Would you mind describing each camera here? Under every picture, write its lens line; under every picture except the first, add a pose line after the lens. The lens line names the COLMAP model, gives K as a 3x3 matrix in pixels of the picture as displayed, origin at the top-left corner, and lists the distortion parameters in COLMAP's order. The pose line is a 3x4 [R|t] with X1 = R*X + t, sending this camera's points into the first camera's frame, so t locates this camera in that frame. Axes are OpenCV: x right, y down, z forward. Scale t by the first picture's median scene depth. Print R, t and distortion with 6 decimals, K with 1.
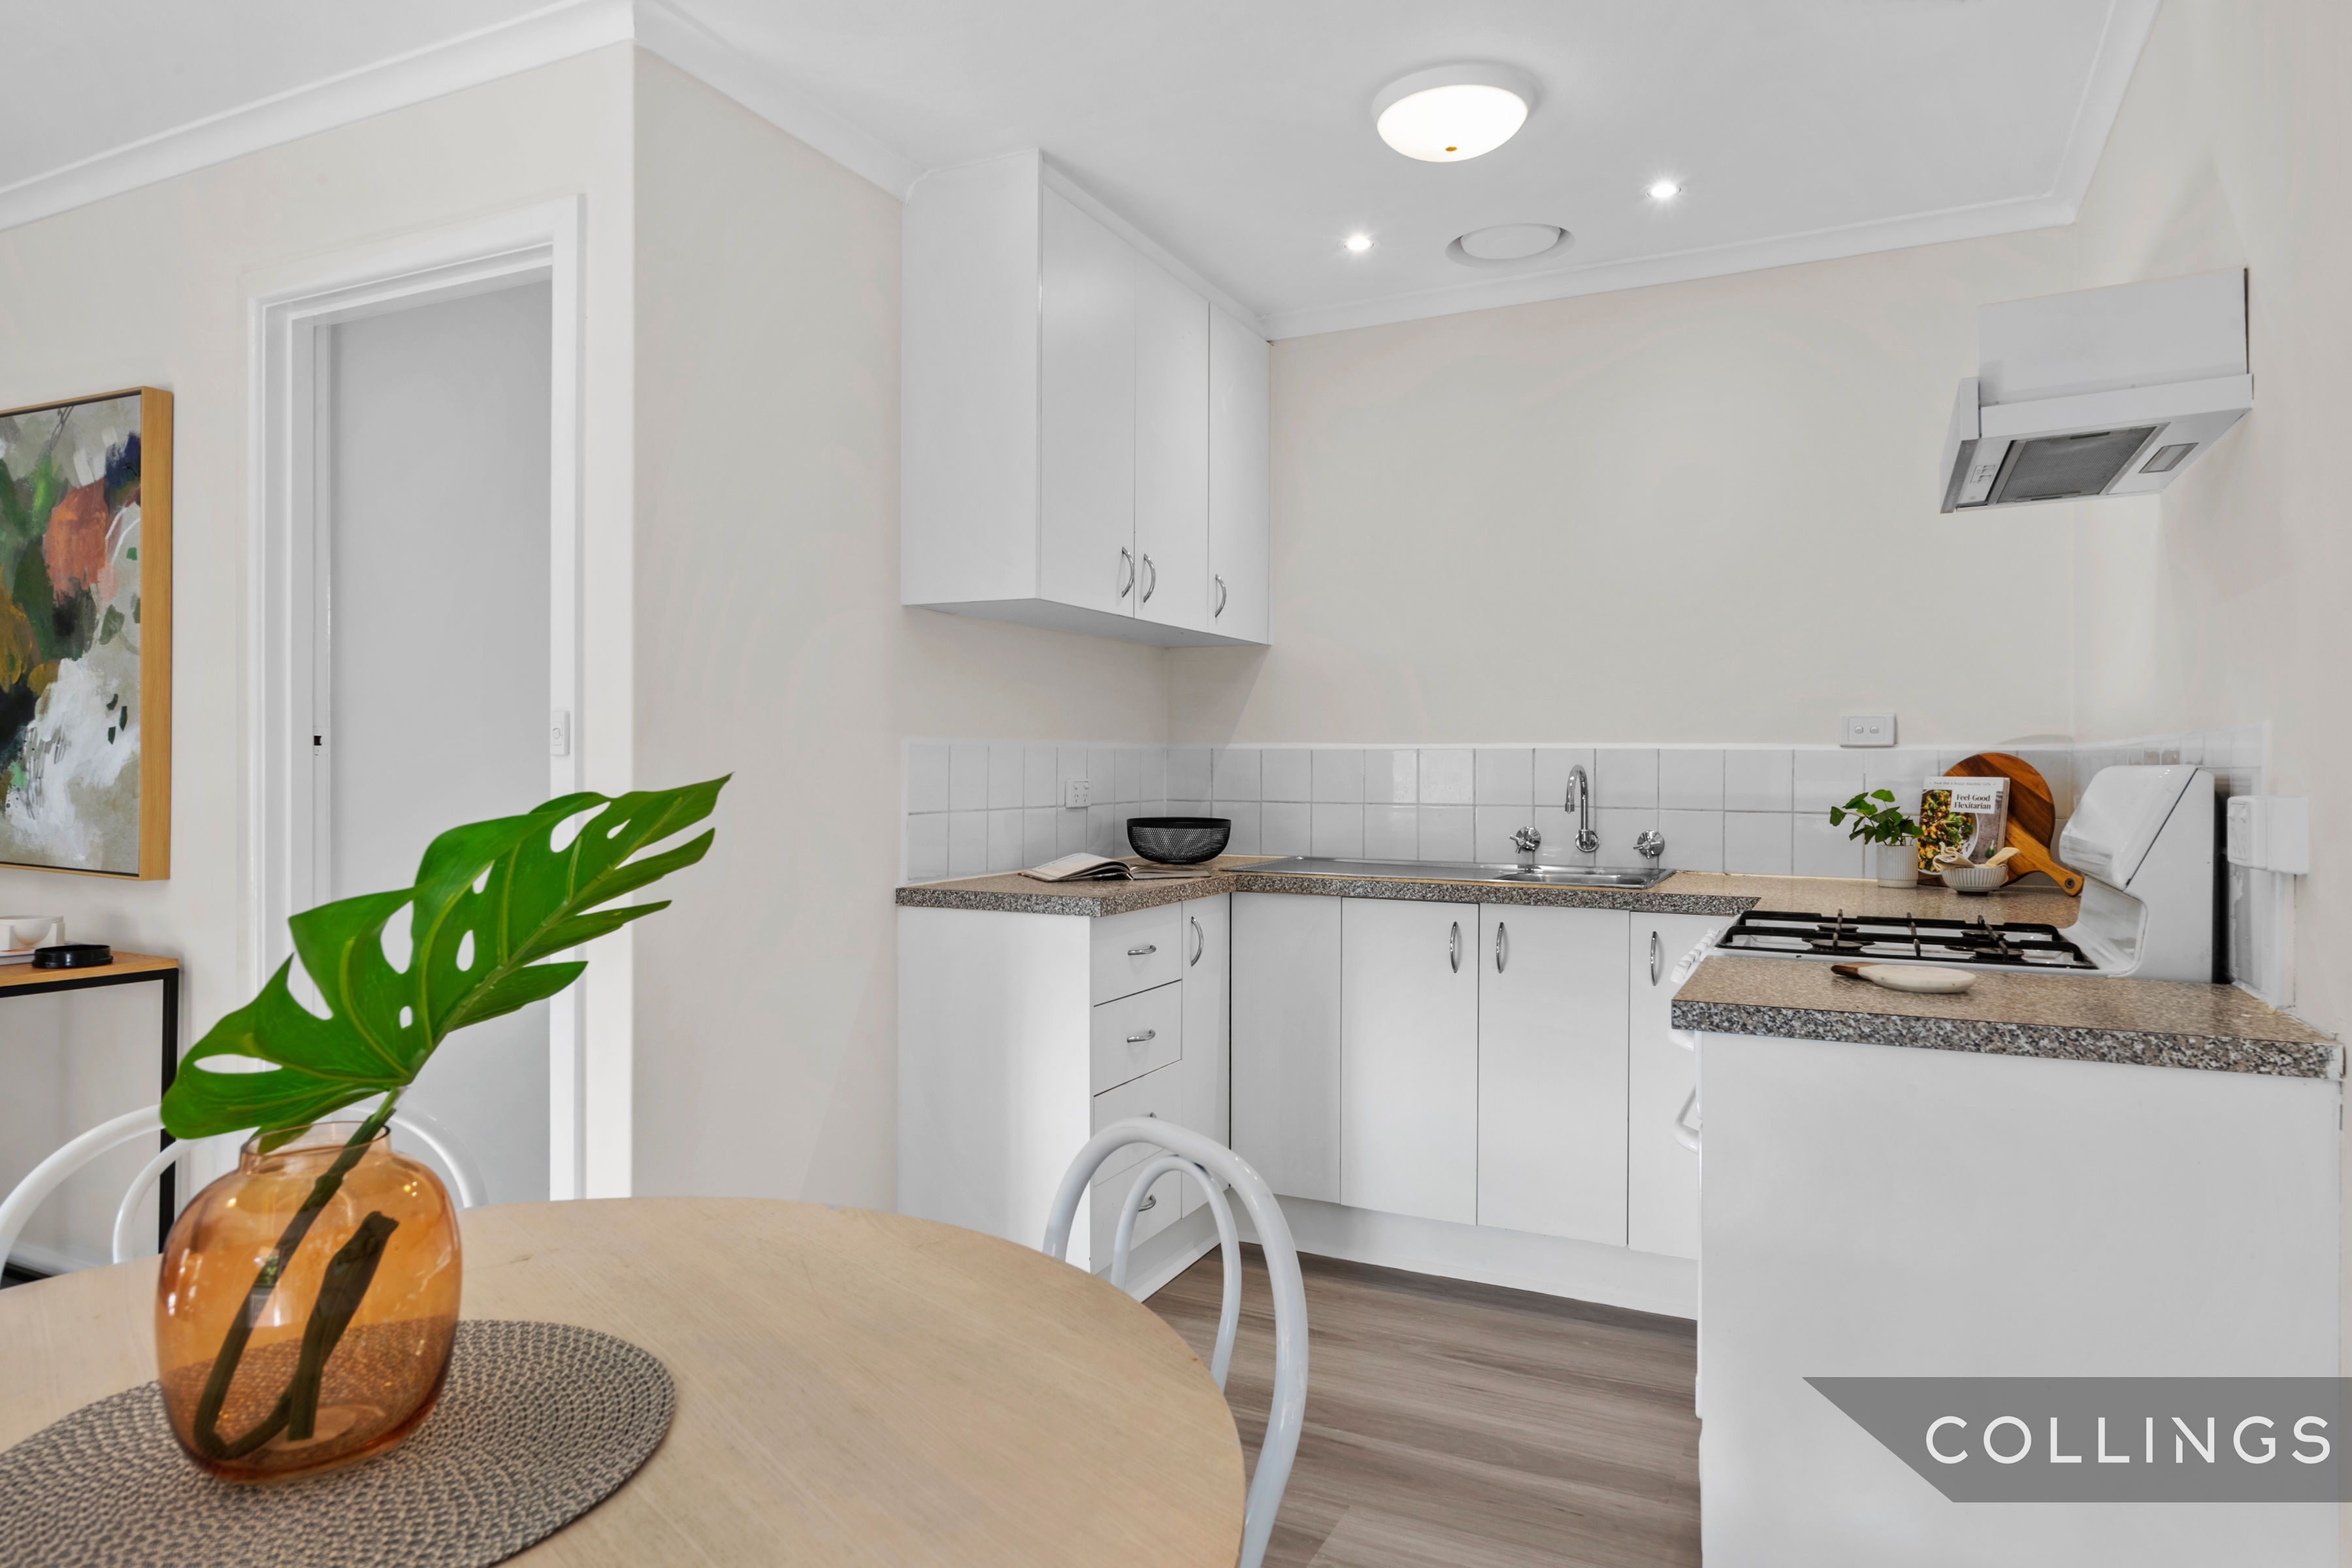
lens RADIAL K [[1547.8, 0, 1176.0], [0, 1547.8, 784.0], [0, 0, 1]] dist [-0.003219, -0.002235]
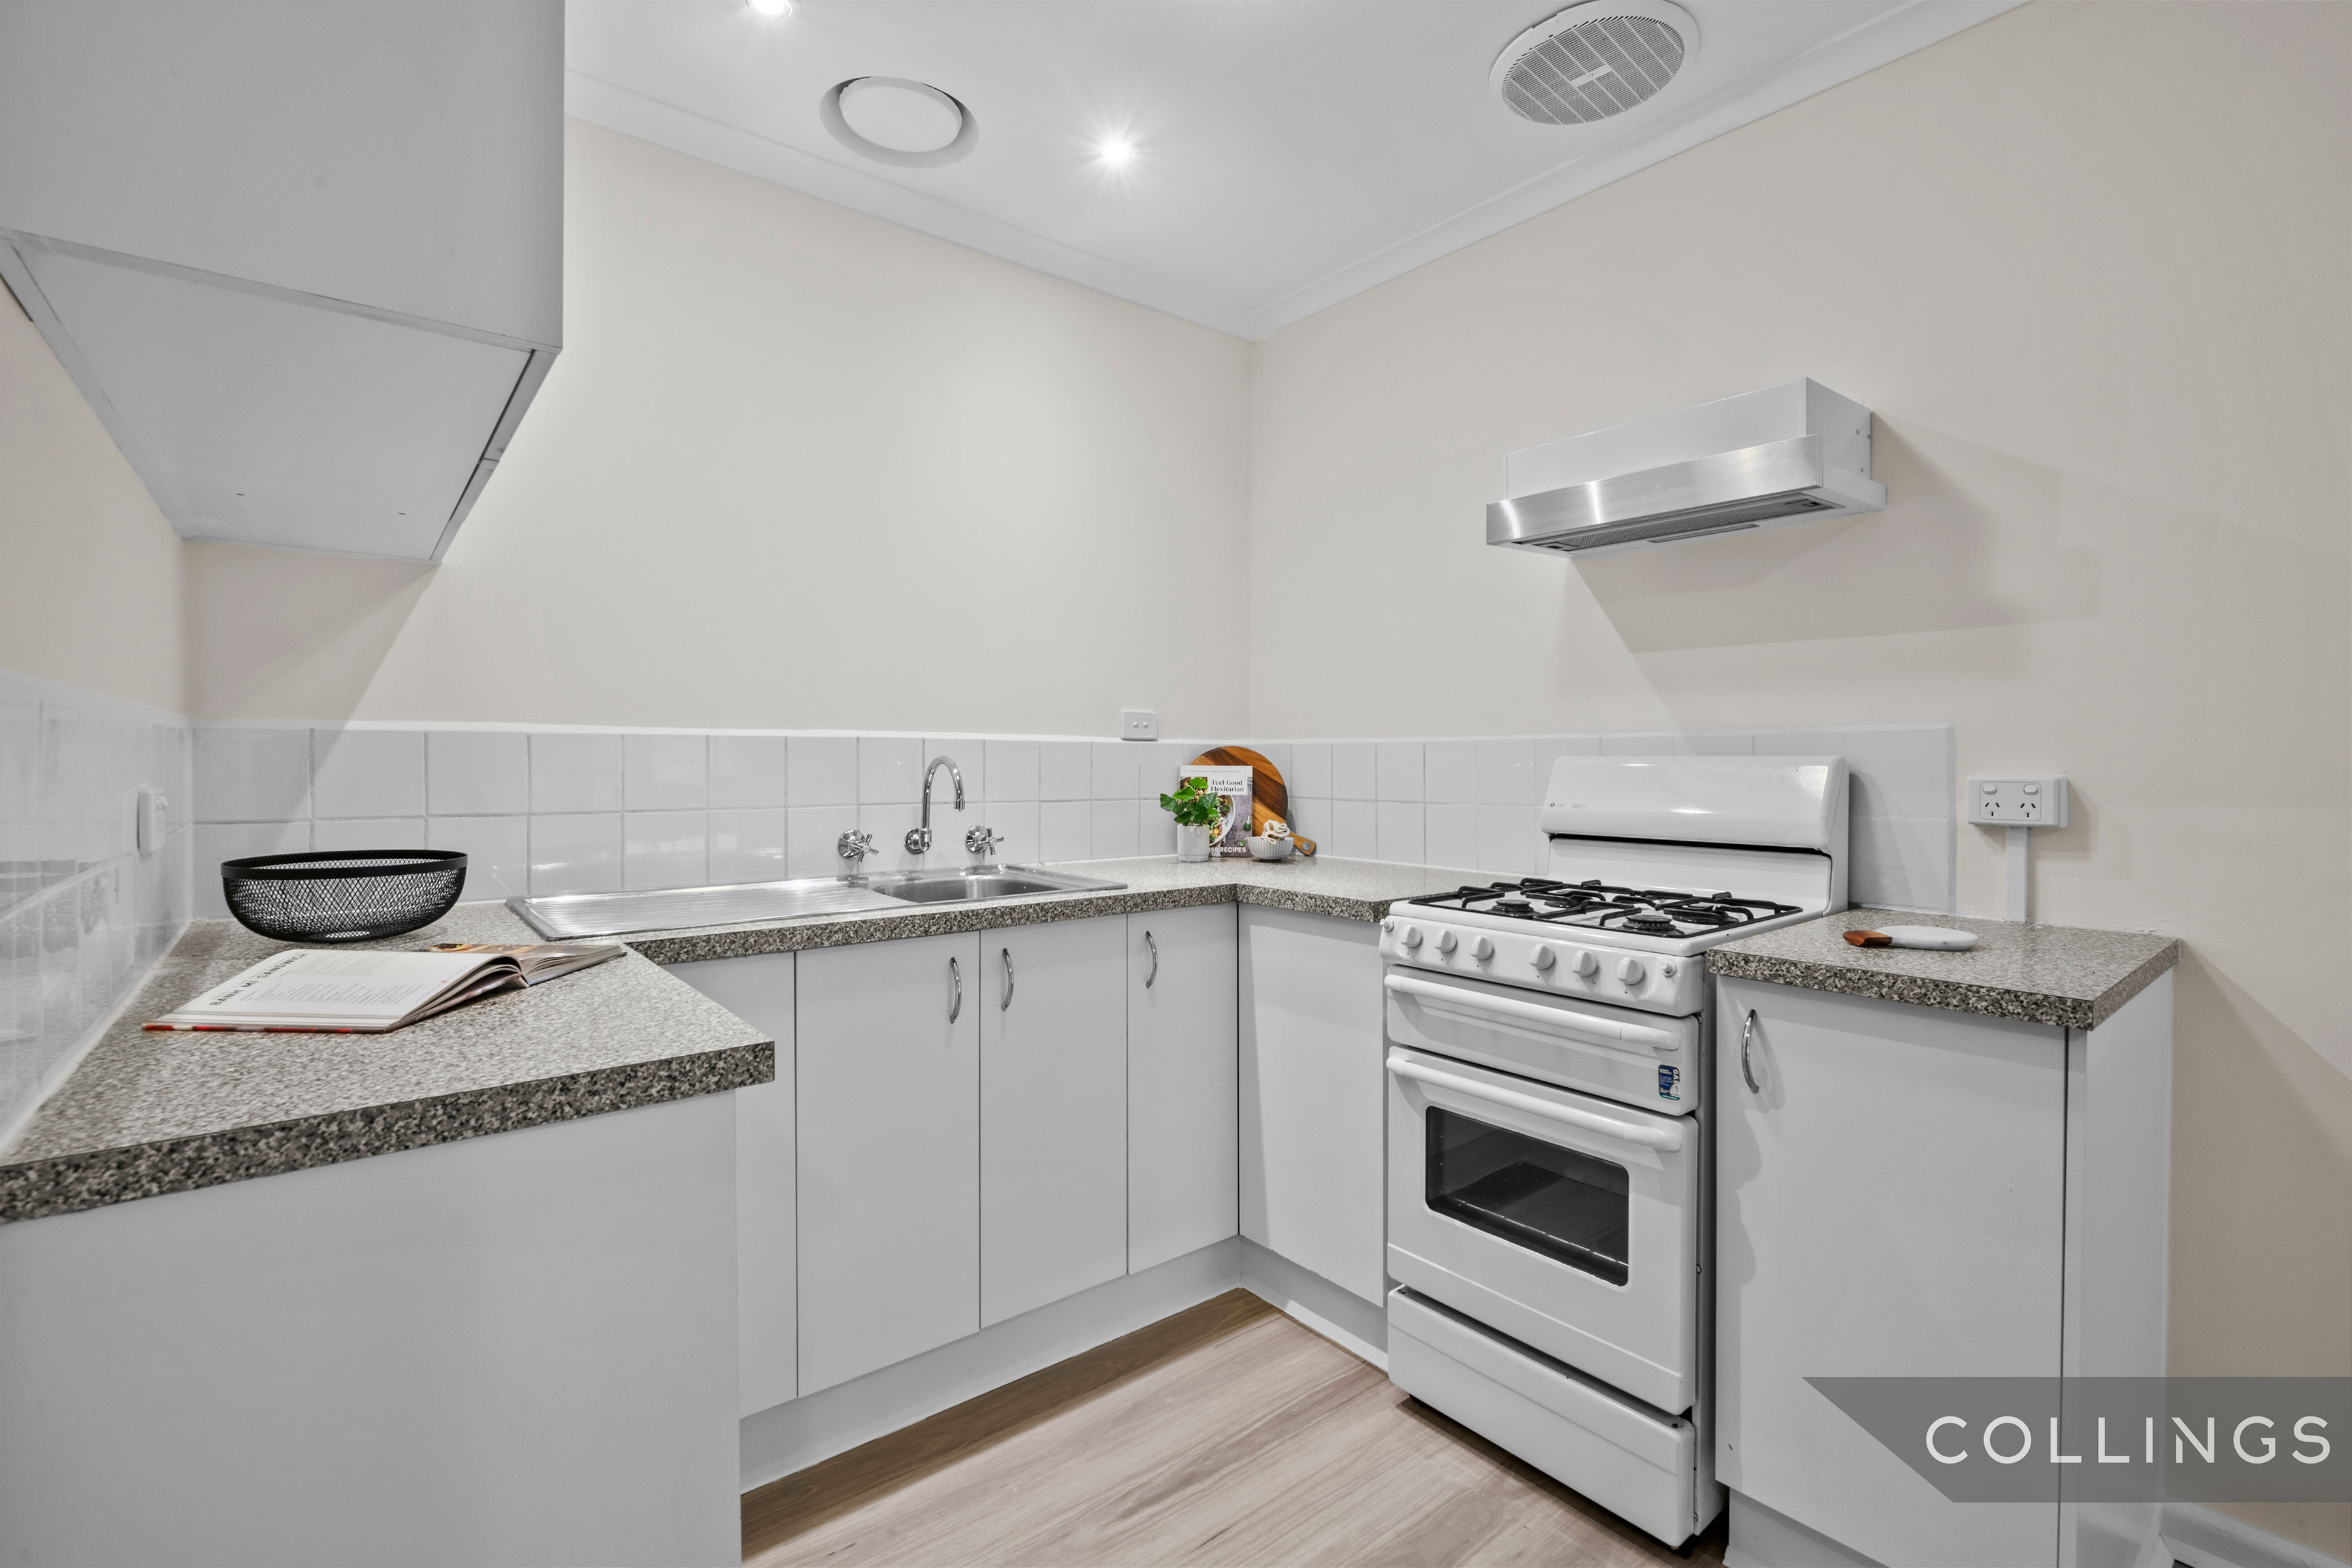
lens RADIAL K [[1070.3, 0, 1179.3], [0, 1070.3, 774.1], [0, 0, 1]] dist [-0.001033, -0.000464]
pose [[0.371977, -0.016525, 0.928095, -0.282167], [0.012576, 0.999839, 0.012762, -0.009082], [-0.928157, 0.006924, 0.372126, 0.710104]]
